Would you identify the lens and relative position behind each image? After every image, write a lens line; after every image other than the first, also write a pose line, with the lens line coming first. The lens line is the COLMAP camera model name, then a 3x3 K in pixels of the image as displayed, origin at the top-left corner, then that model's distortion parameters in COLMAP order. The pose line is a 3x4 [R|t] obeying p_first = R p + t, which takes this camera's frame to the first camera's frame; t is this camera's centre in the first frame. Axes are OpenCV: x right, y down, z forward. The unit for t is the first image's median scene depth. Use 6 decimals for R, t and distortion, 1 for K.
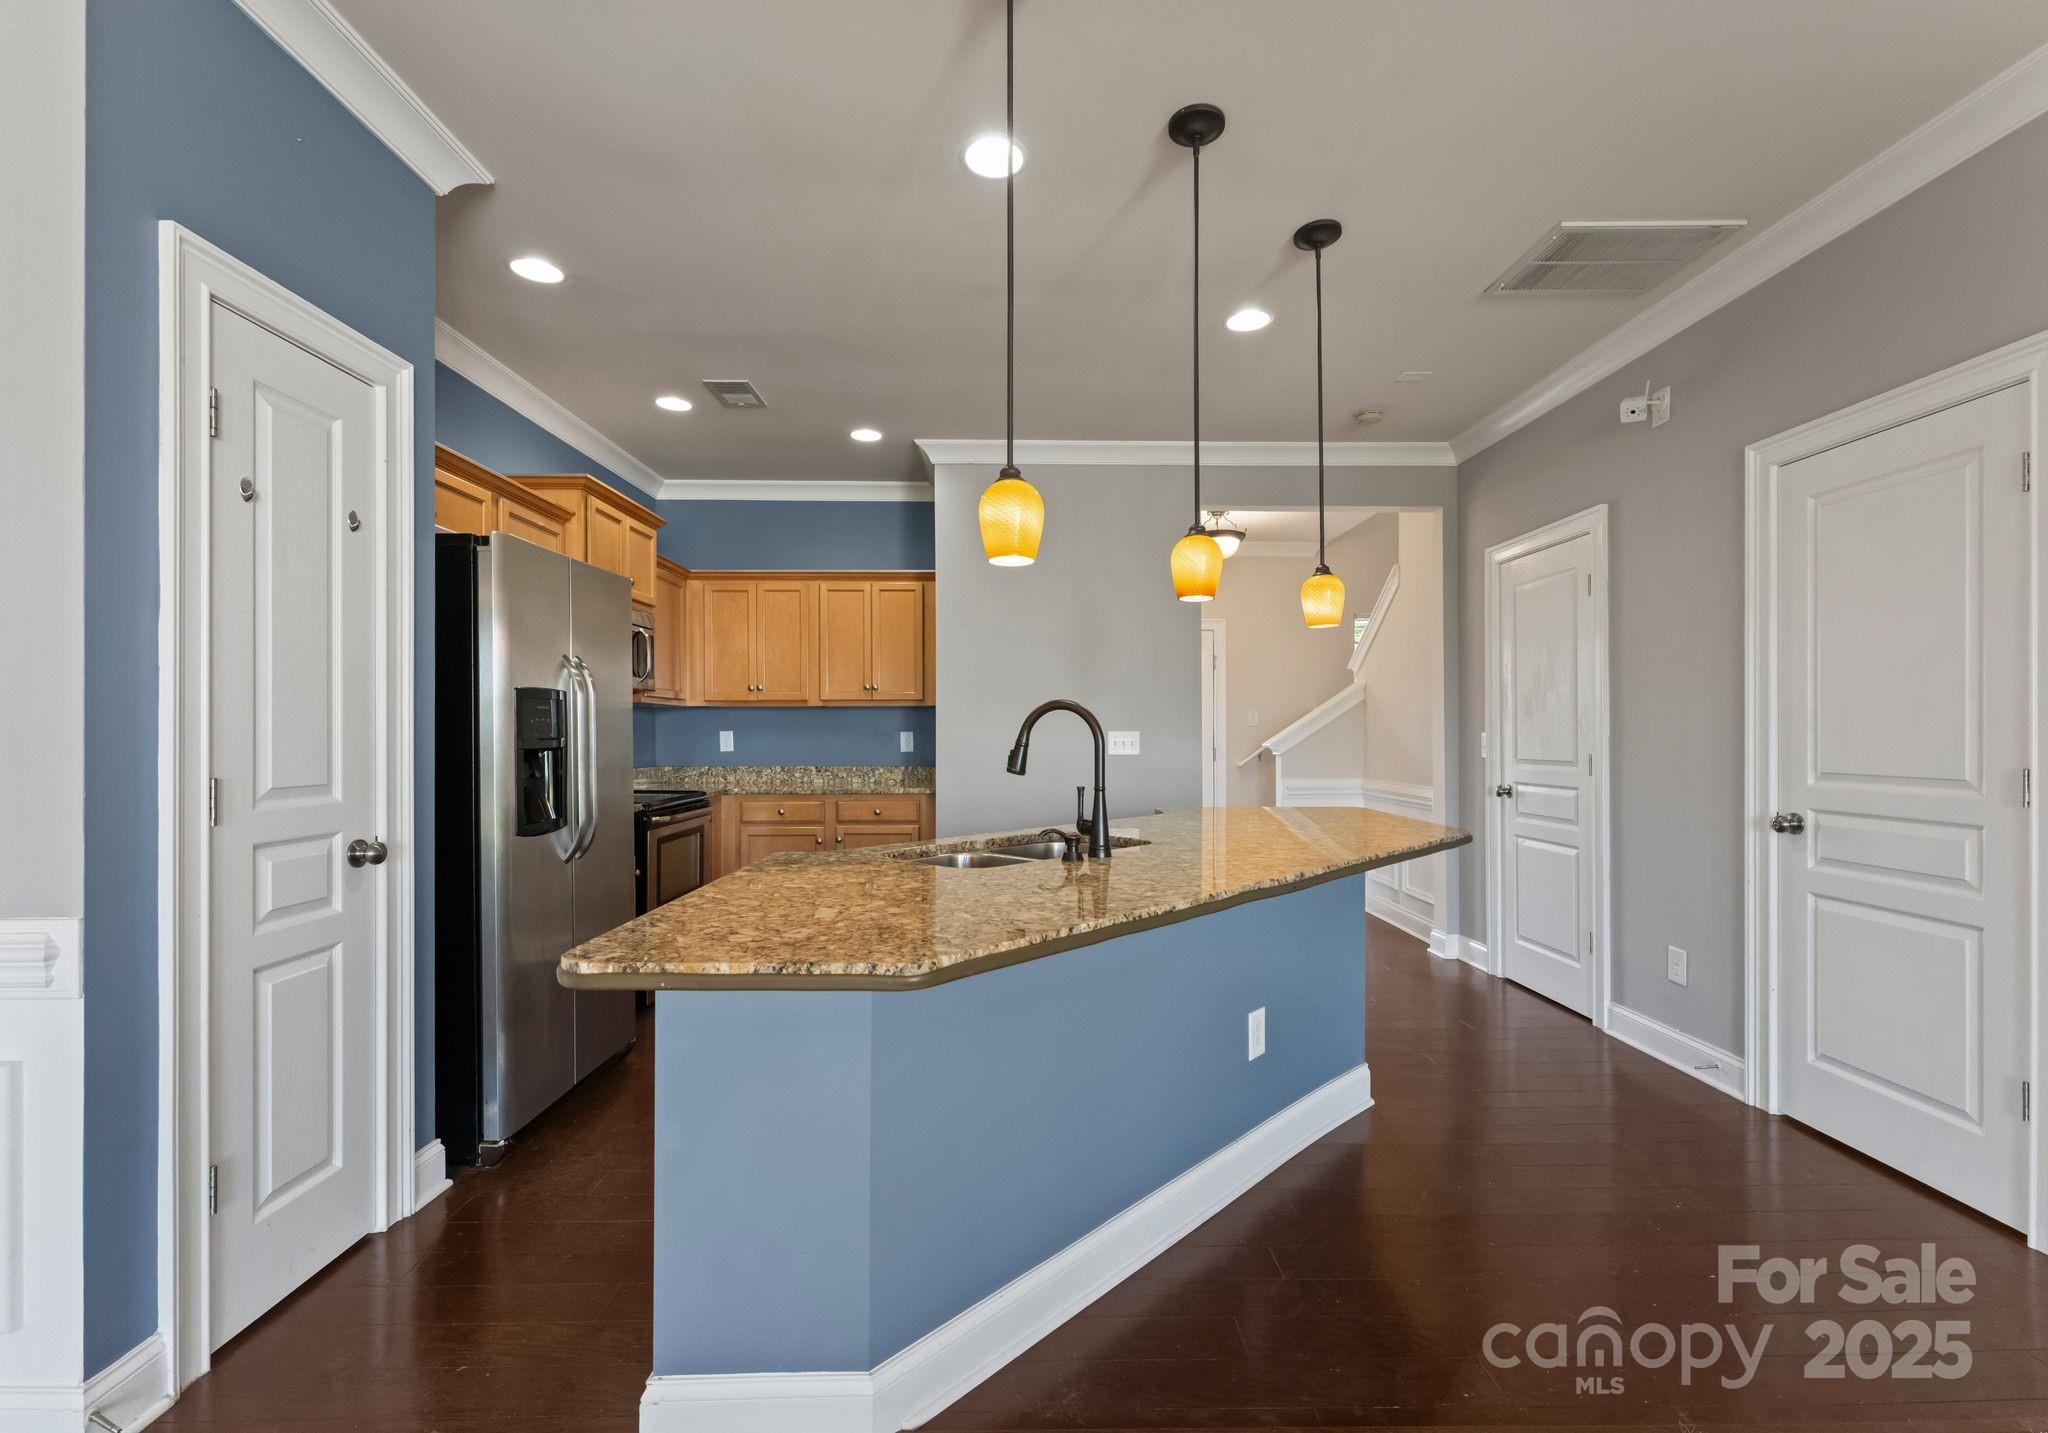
lens RADIAL K [[887.8, 0, 1028.3], [0, 887.8, 736.0], [0, 0, 1]] dist [0.002177, 0.000374]
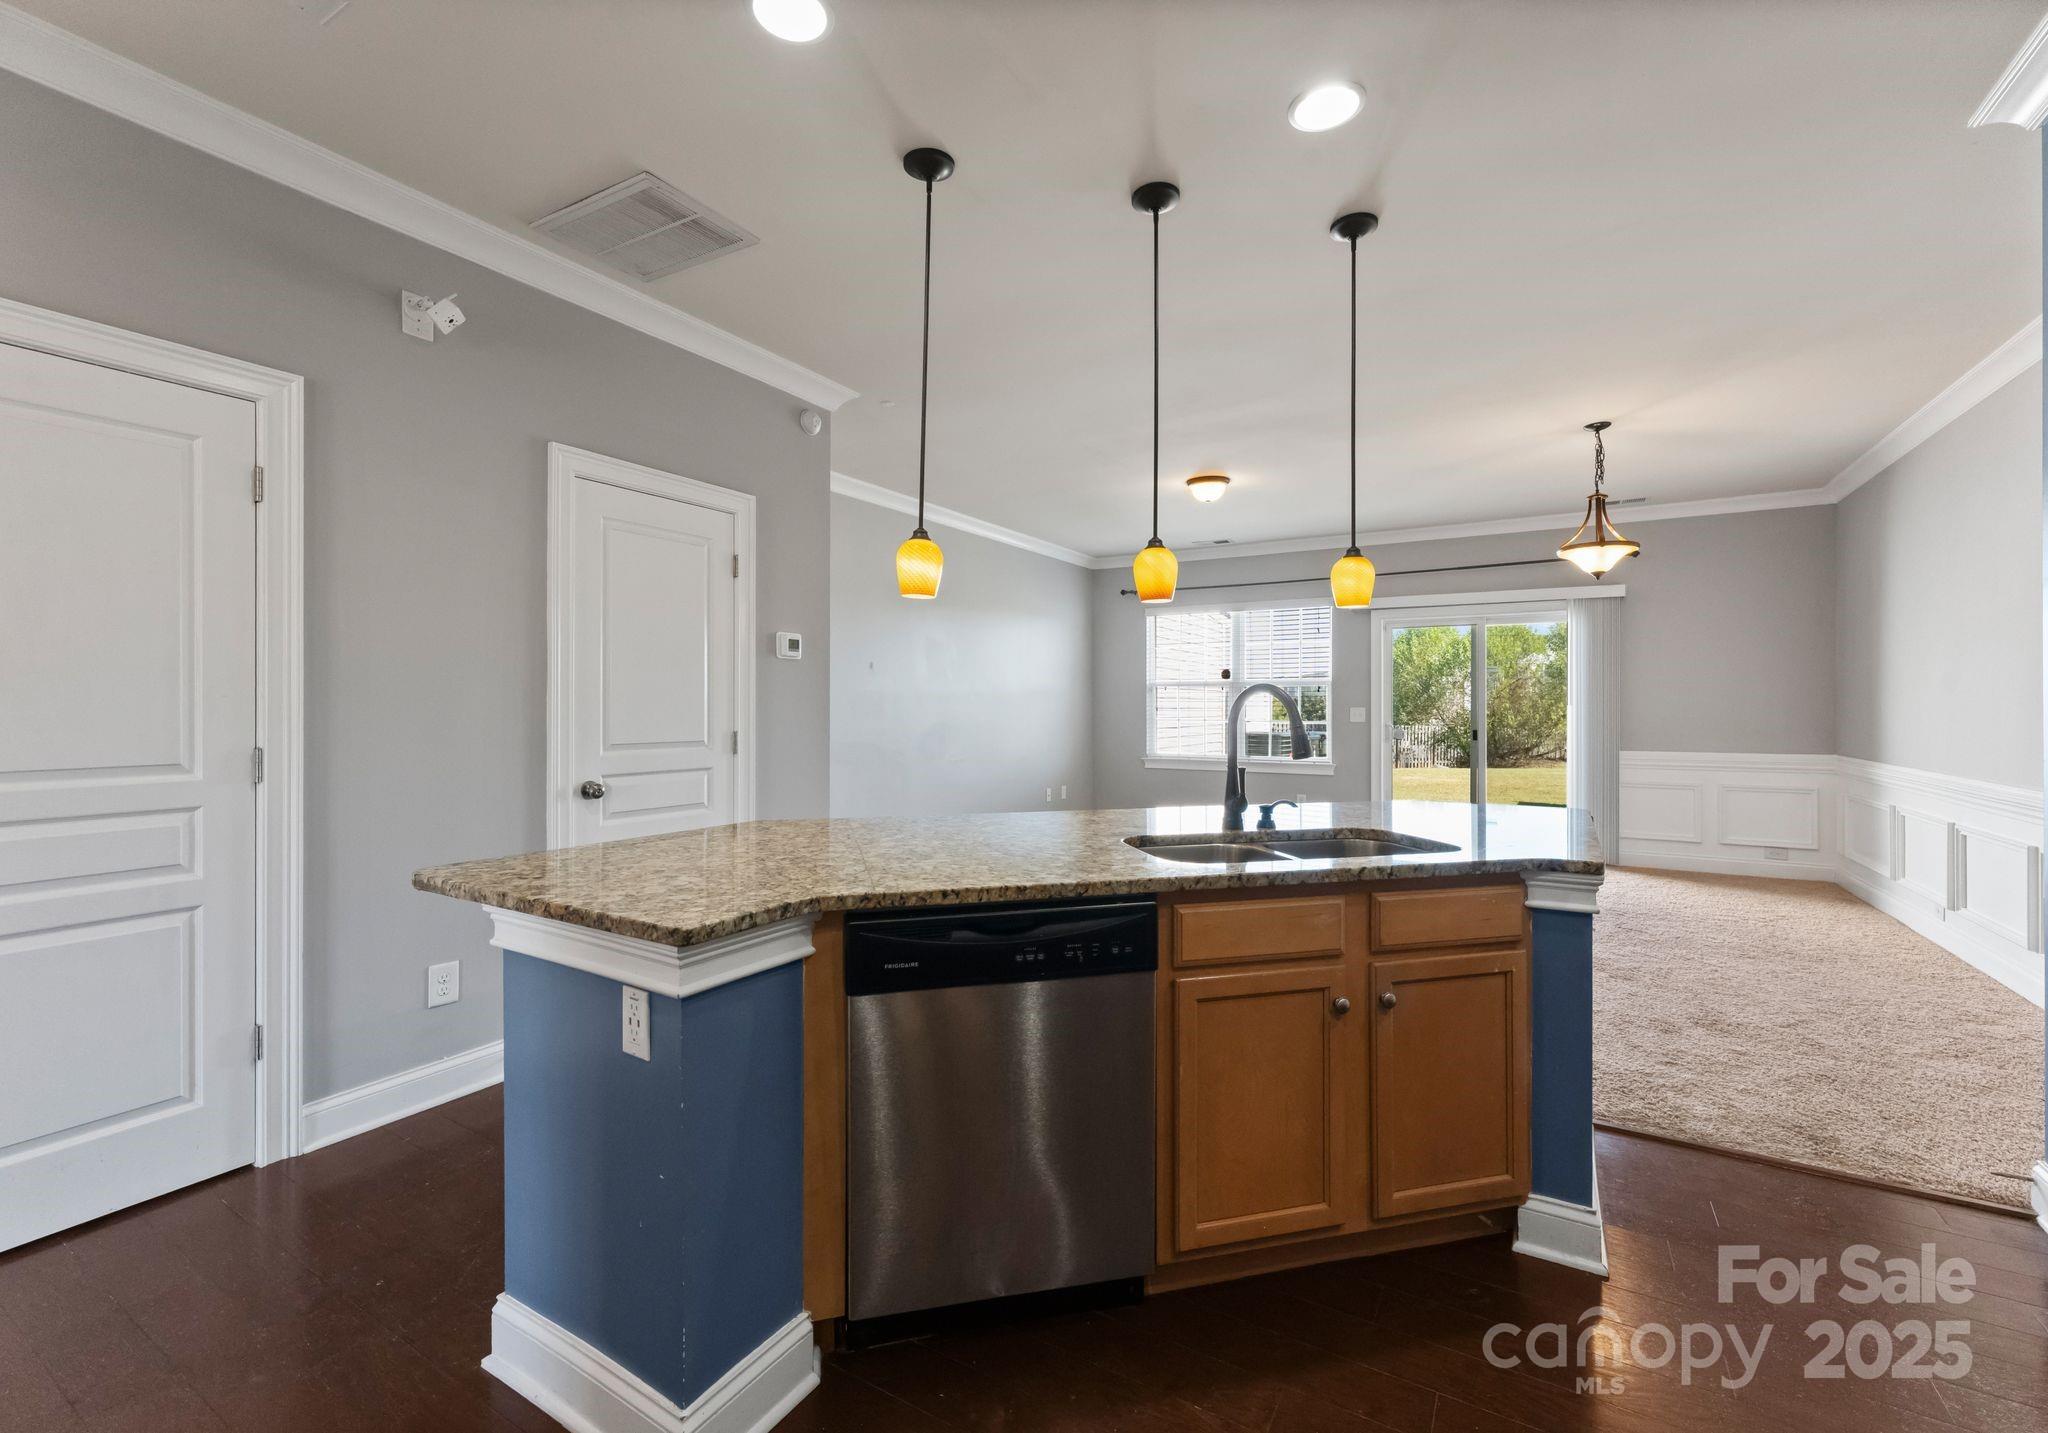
lens RADIAL K [[868.1, 0, 1025.5], [0, 868.1, 699.3], [0, 0, 1]] dist [0.005842, -0.001949]
pose [[-0.839407, 0.004927, 0.543481, -0.196975], [0.001367, 0.999975, -0.006954, -0.010204], [-0.543502, -0.005094, -0.839393, 1.405543]]
